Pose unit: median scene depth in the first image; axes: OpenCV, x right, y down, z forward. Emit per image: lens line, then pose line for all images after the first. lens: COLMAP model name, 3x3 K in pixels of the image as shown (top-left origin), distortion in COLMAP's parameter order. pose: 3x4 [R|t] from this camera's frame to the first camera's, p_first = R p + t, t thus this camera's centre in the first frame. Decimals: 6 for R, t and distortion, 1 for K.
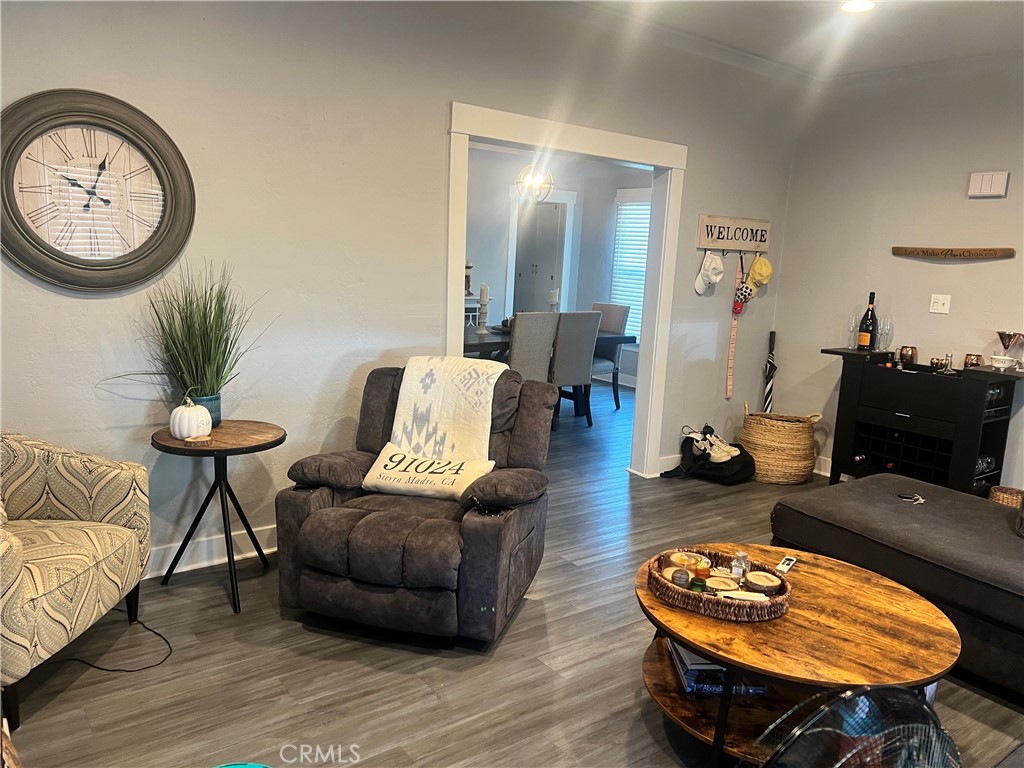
lens RADIAL K [[768.8, 0, 512.0], [0, 768.8, 384.0], [0, 0, 1]] dist [0.116629, -0.141202]
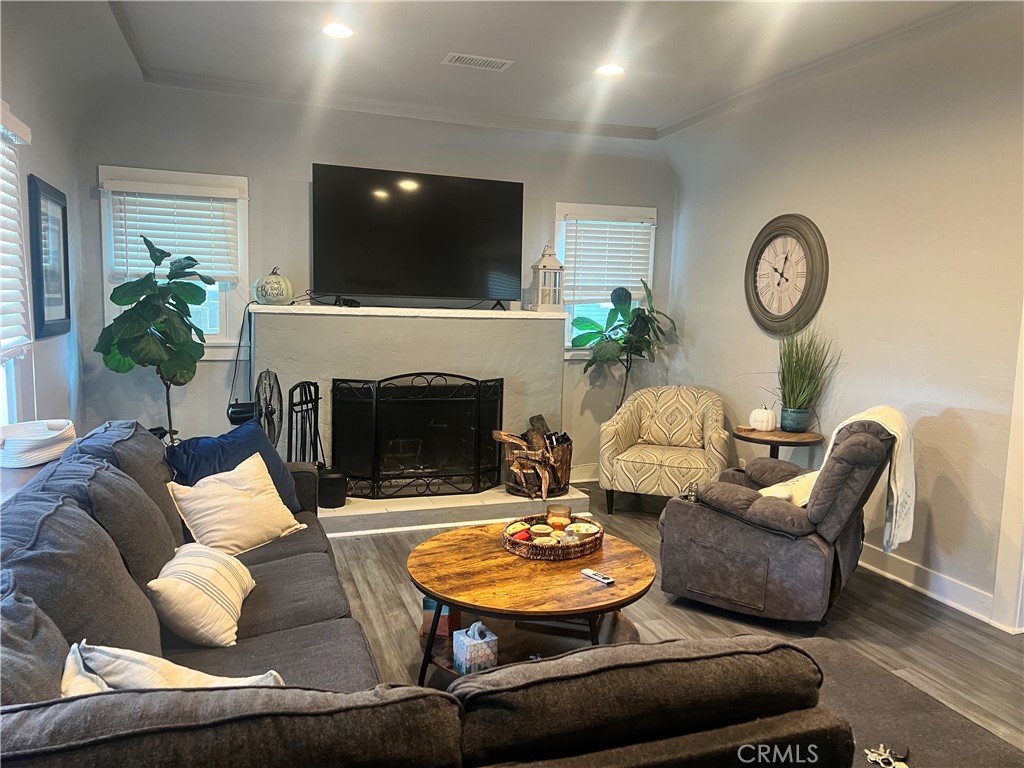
lens RADIAL K [[768.8, 0, 512.0], [0, 768.8, 384.0], [0, 0, 1]] dist [0.116629, -0.141202]
pose [[-0.309414, 0.048762, -0.949676, 1.328832], [-0.207327, 0.971200, 0.117416, -0.109403], [0.928051, 0.233223, -0.290393, 1.124873]]
